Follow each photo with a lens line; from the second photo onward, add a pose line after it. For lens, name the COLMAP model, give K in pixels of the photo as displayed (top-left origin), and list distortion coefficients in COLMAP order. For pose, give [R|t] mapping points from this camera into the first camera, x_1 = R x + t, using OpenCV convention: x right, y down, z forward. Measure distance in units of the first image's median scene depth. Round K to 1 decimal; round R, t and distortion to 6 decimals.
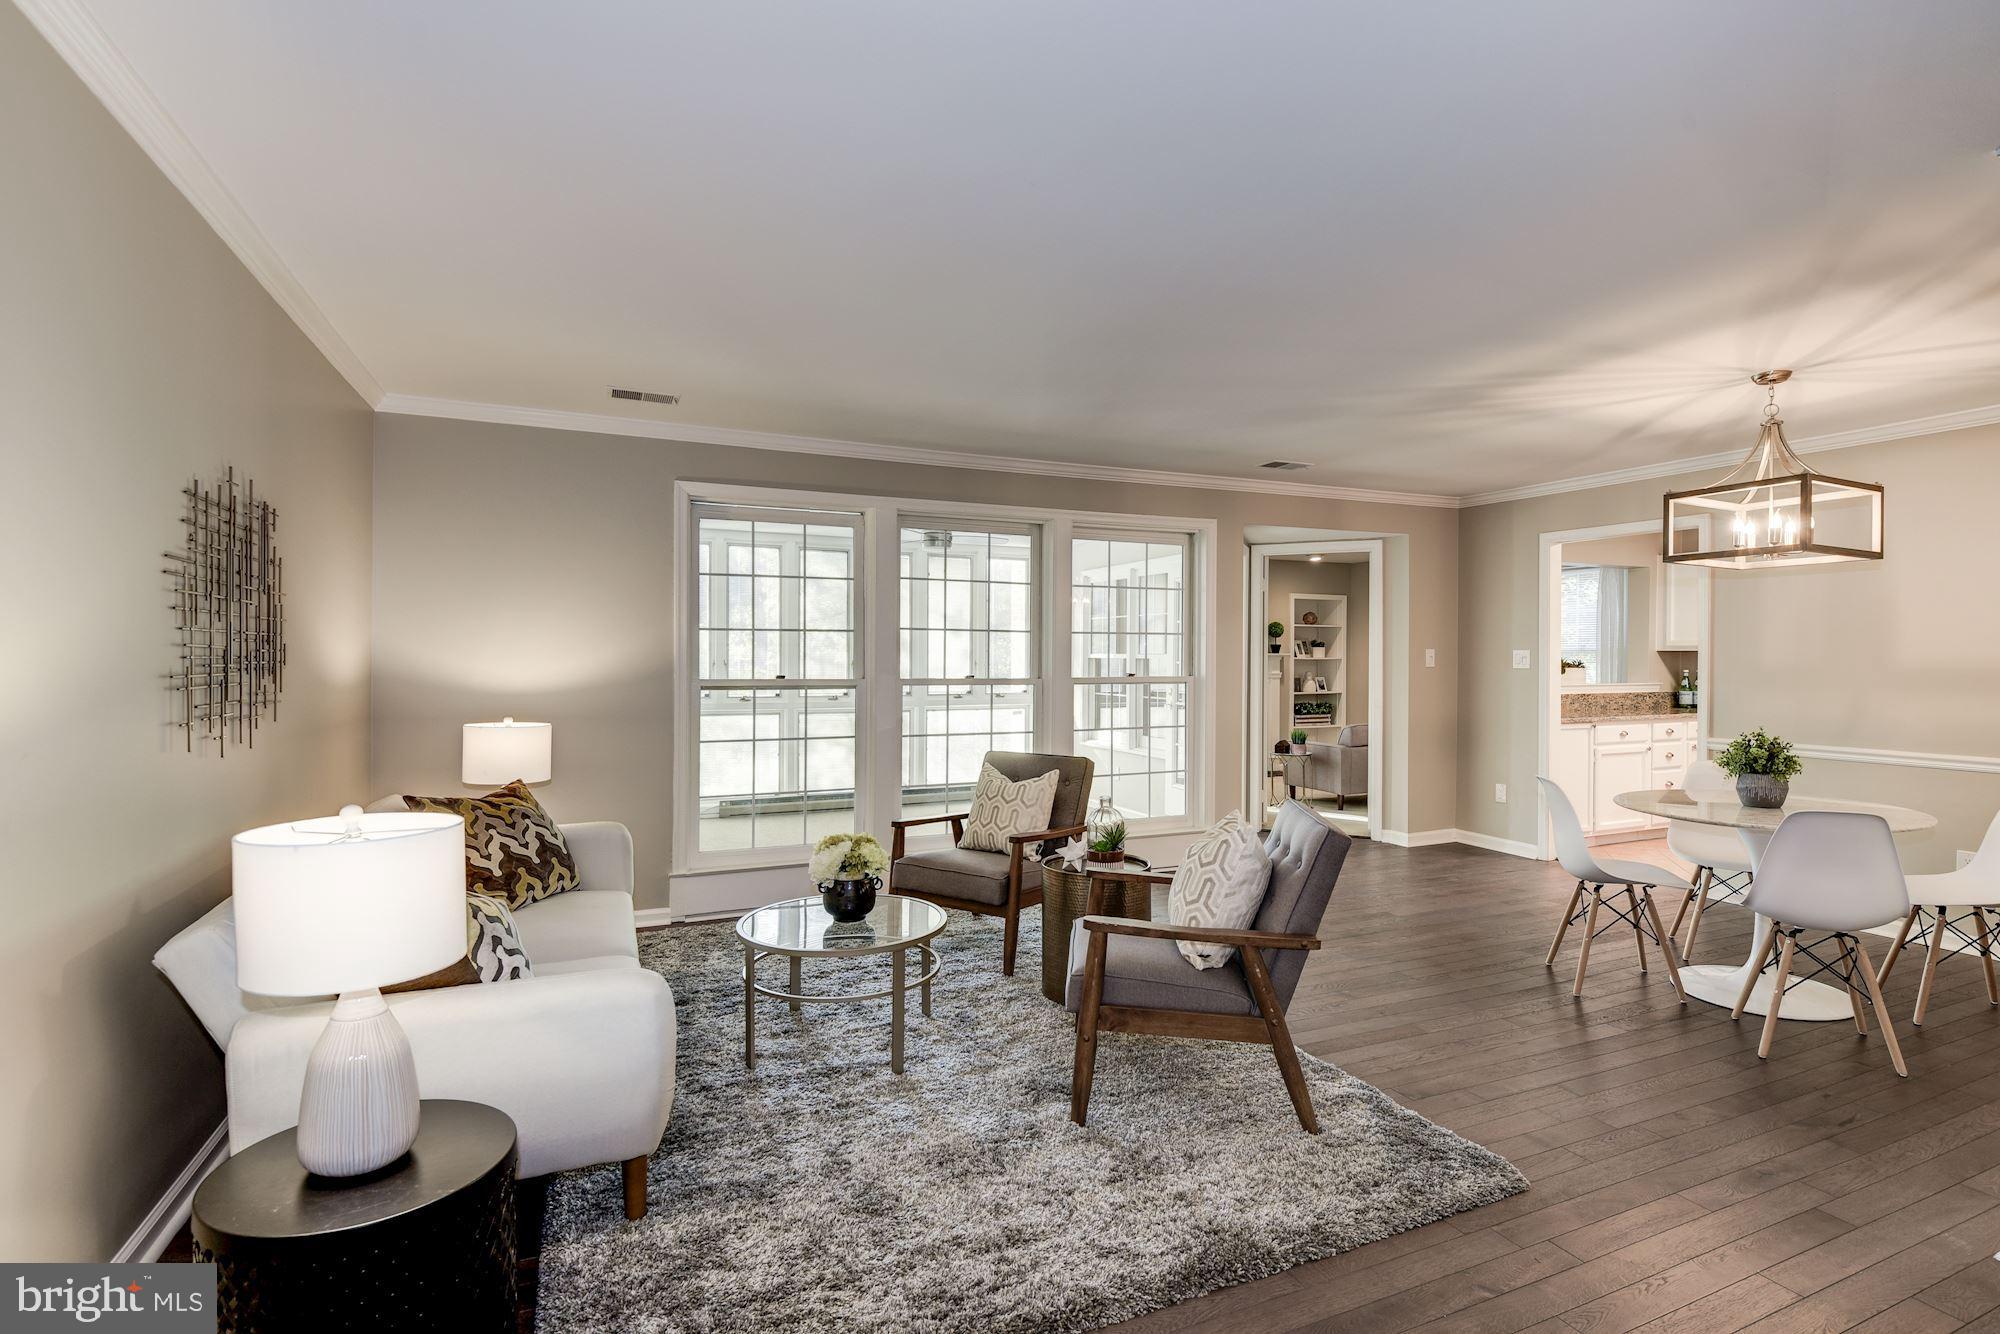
lens RADIAL K [[954.5, 0, 997.2], [0, 954.5, 663.5], [0, 0, 1]] dist [-0.014491, -0.001240]
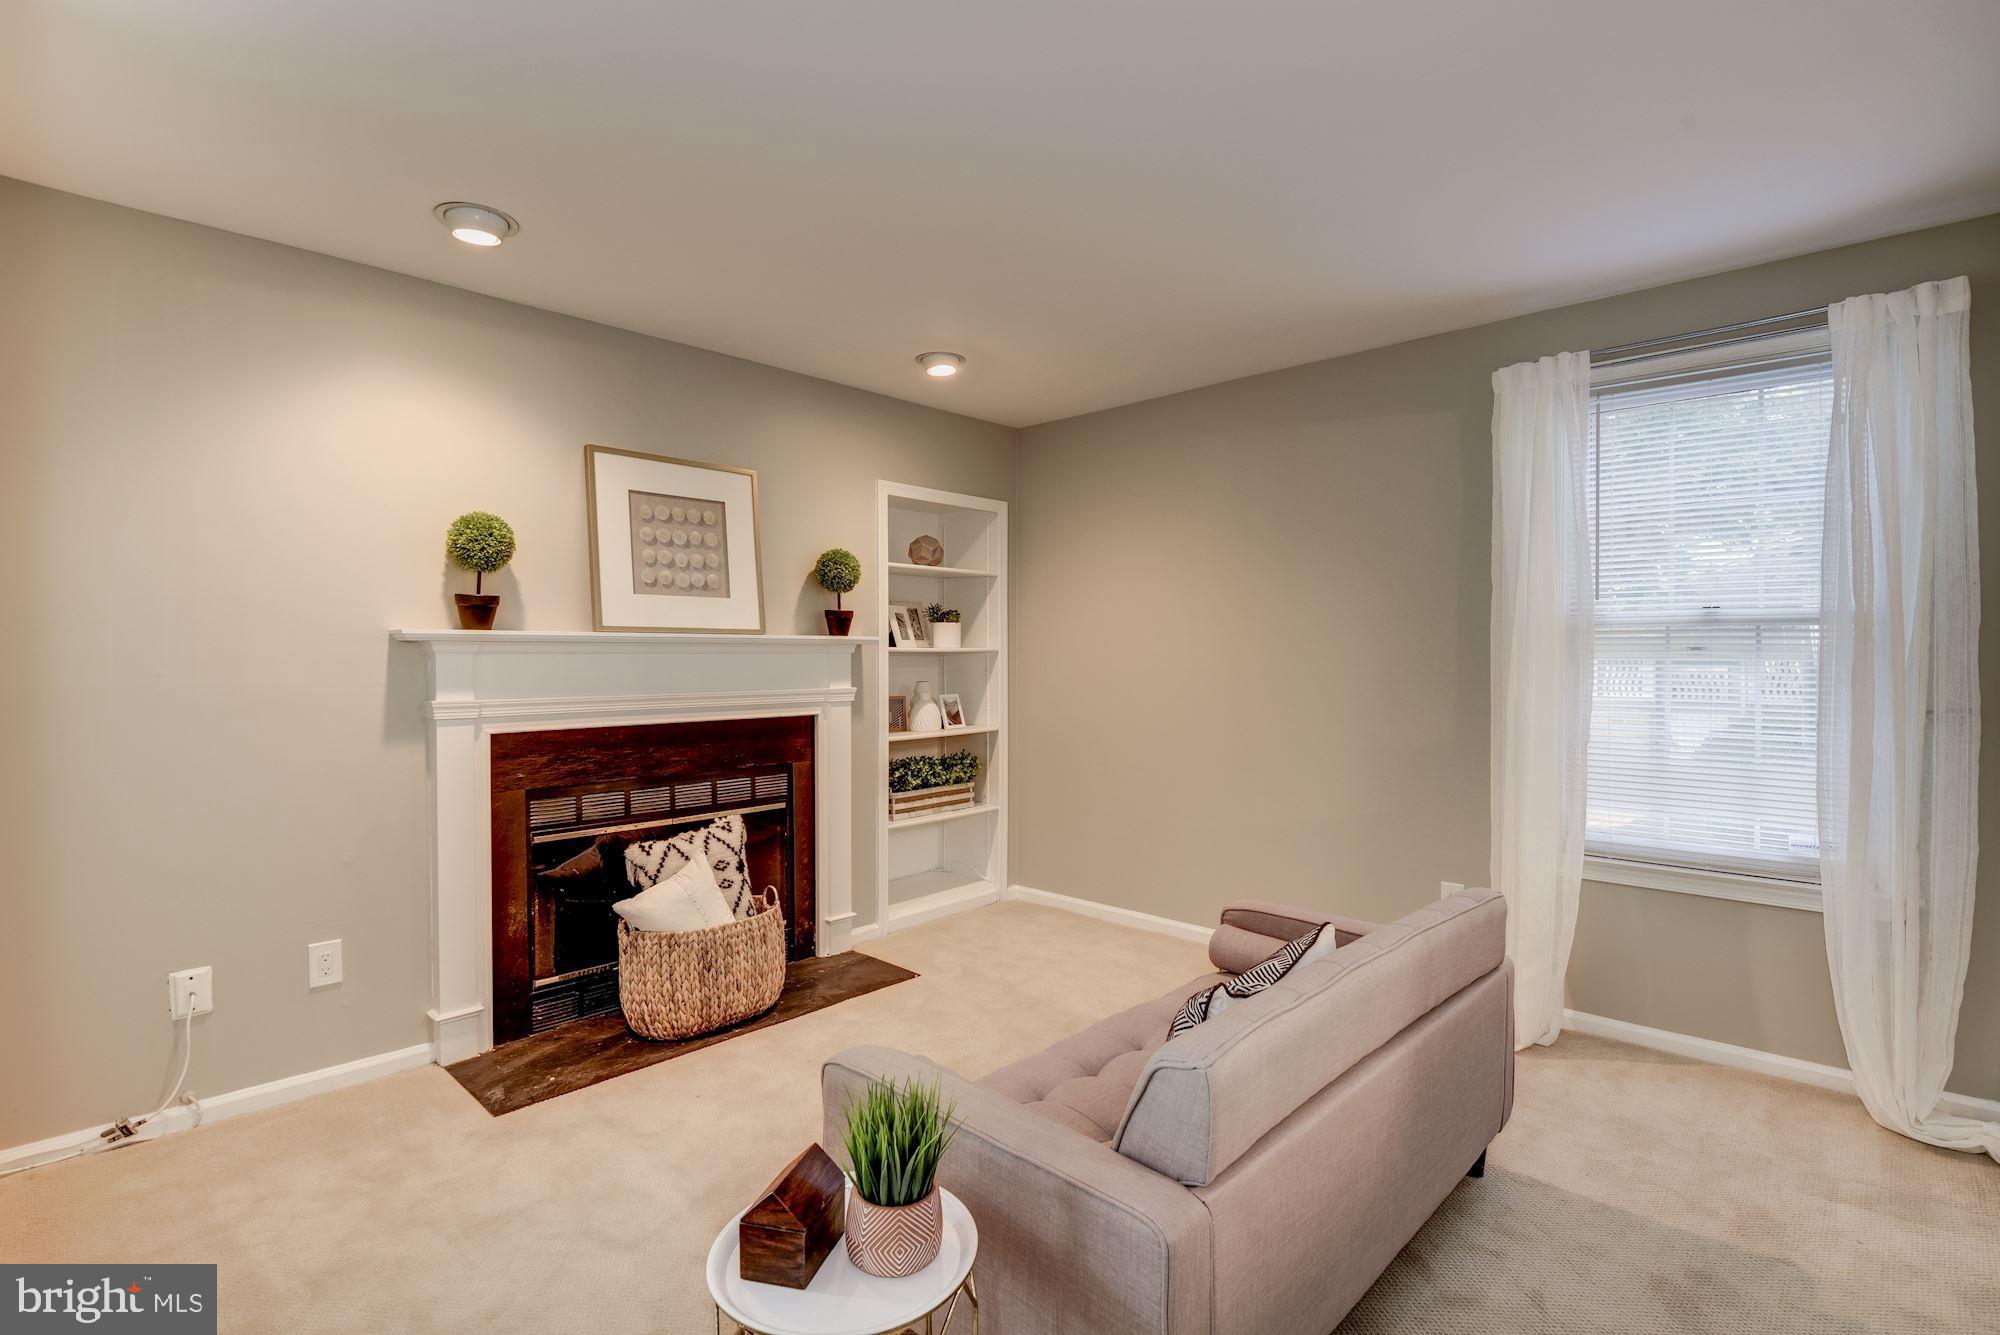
lens RADIAL K [[954.5, 0, 998.6], [0, 954.5, 664.5], [0, 0, 1]] dist [-0.014491, -0.001240]
pose [[0.919311, -0.008792, 0.393434, 0.196388], [0.004377, 0.999917, 0.012118, -0.003656], [-0.393508, -0.009418, 0.919273, 0.614292]]
